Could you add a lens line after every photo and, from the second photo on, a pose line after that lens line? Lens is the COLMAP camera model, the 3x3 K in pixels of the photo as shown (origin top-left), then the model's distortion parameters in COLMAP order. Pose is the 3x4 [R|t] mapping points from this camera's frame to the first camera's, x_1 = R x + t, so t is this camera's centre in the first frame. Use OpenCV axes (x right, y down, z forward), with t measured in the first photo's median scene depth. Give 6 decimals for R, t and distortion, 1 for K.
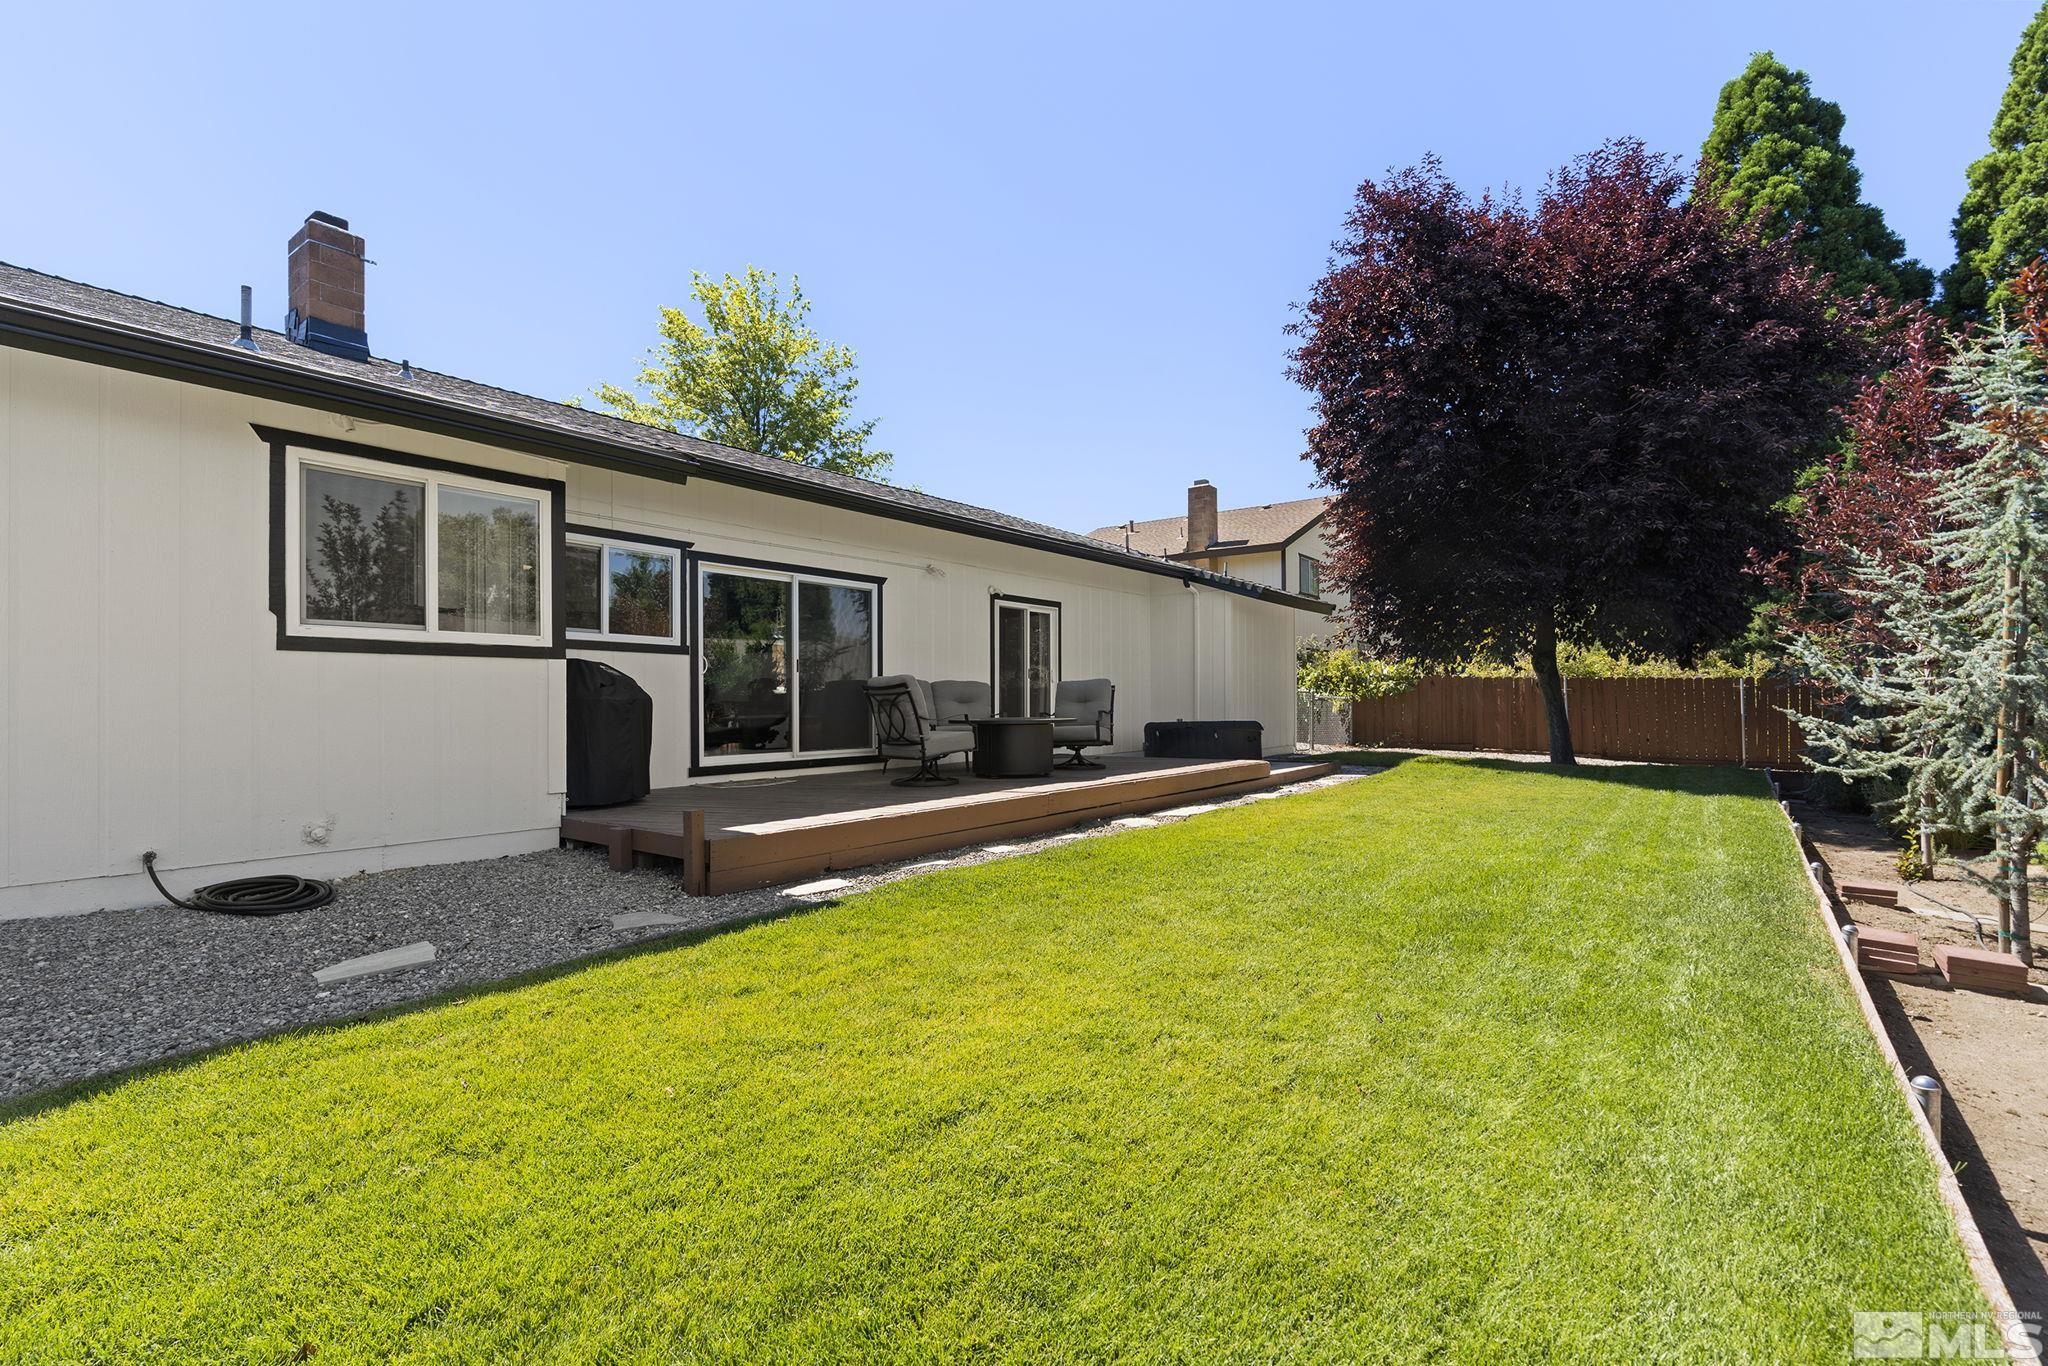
lens RADIAL K [[905.5, 0, 1032.2], [0, 905.5, 690.6], [0, 0, 1]] dist [-0.004717, -0.000380]
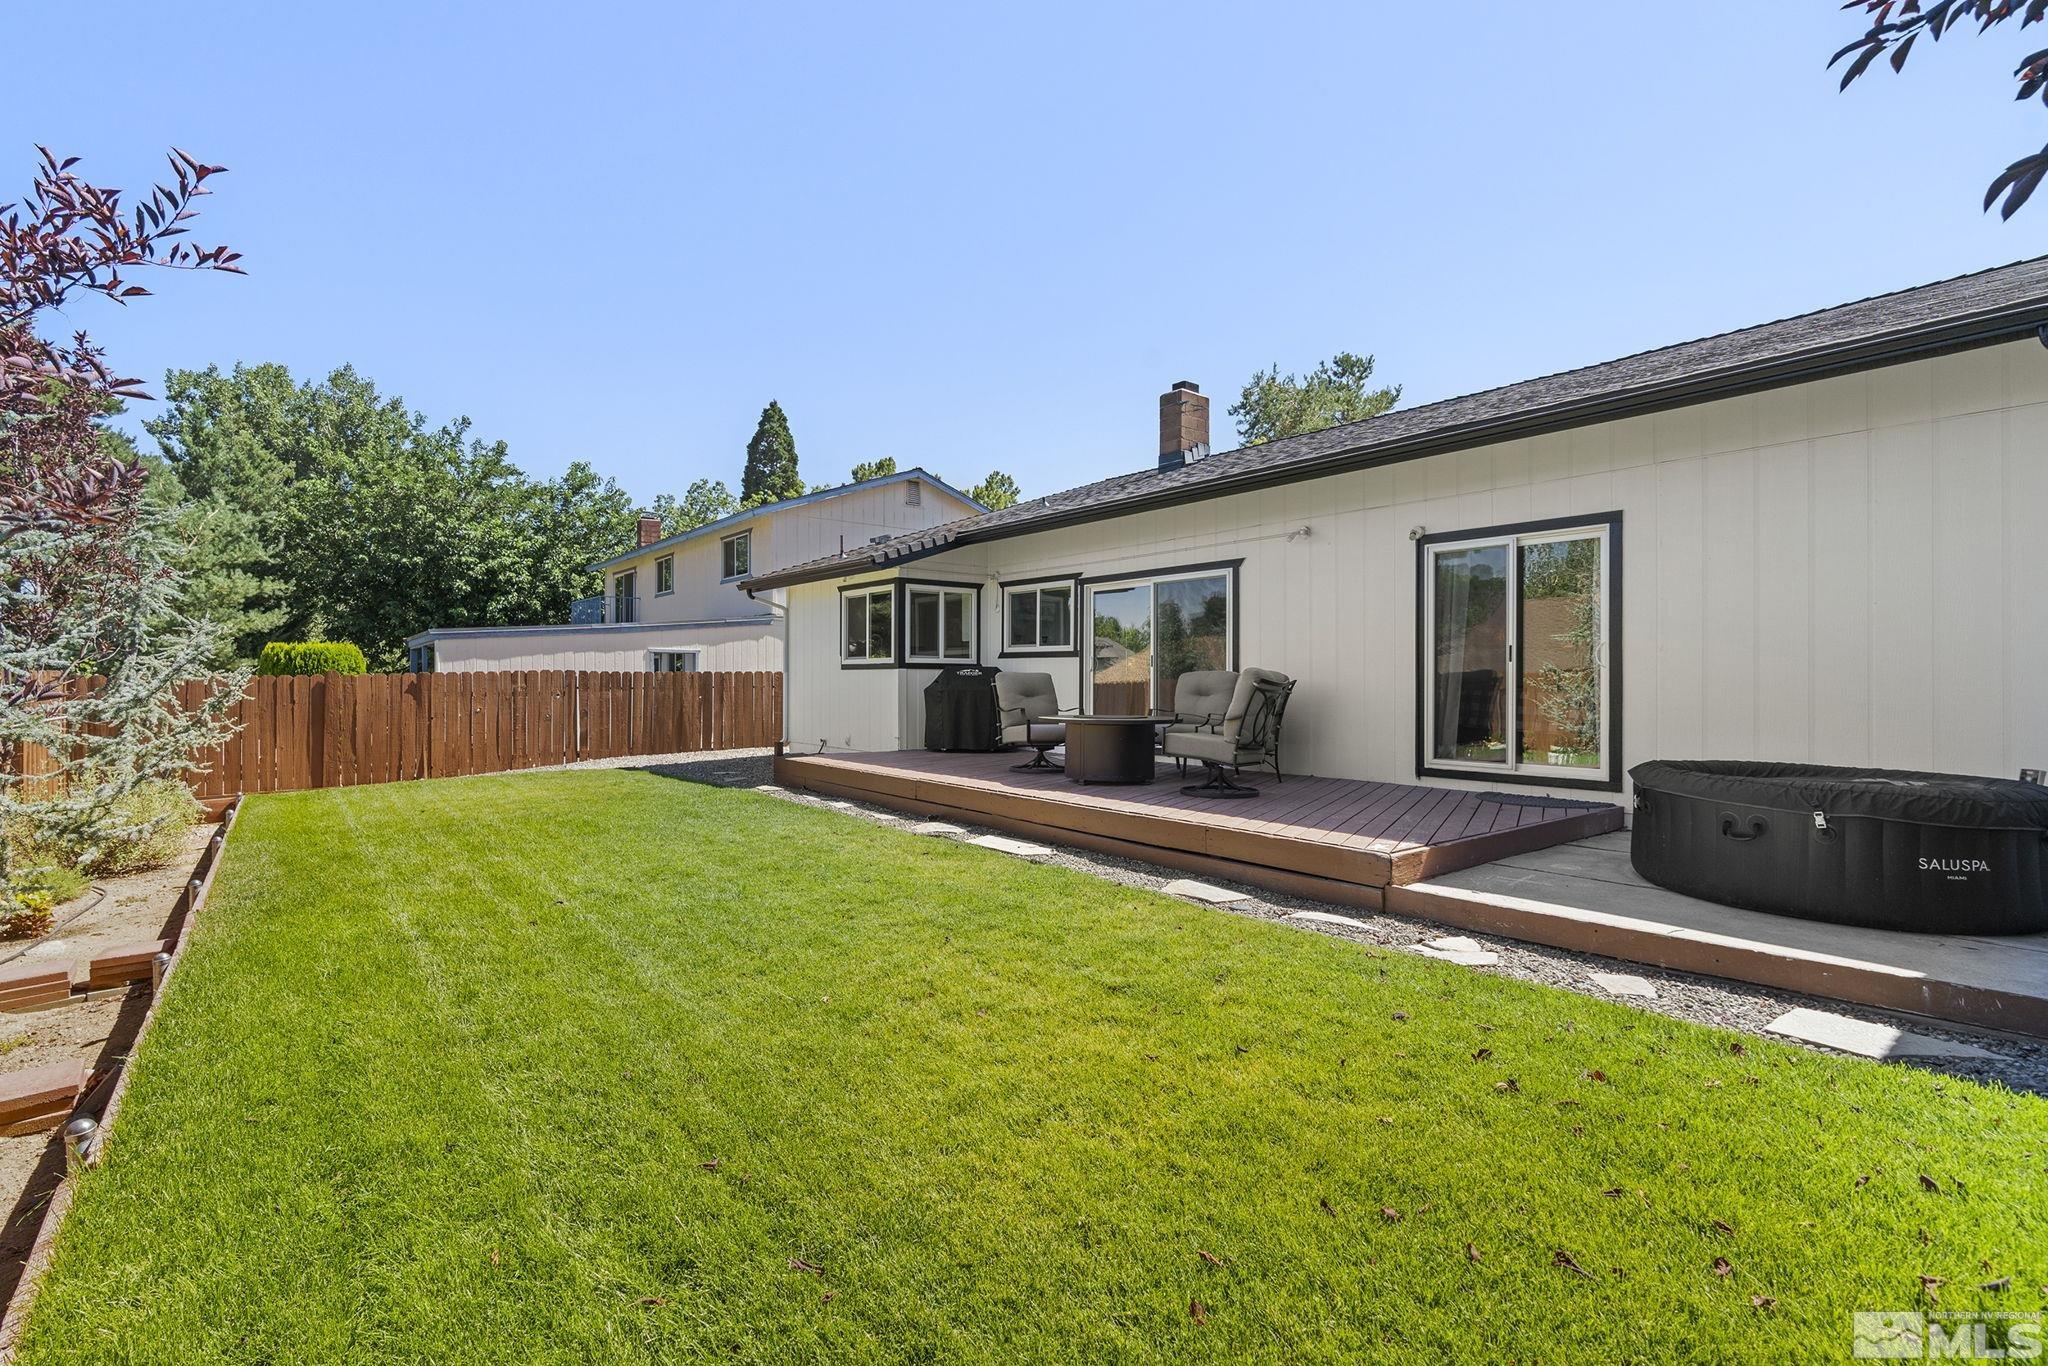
lens RADIAL K [[924.9, 0, 998.2], [0, 924.9, 682.1], [0, 0, 1]] dist [-0.013881, 0.003098]
pose [[-0.258371, -0.001503, -0.966045, 0.735781], [0.001617, 0.999997, -0.001989, -0.000810], [0.966044, -0.002076, -0.258367, 0.946663]]
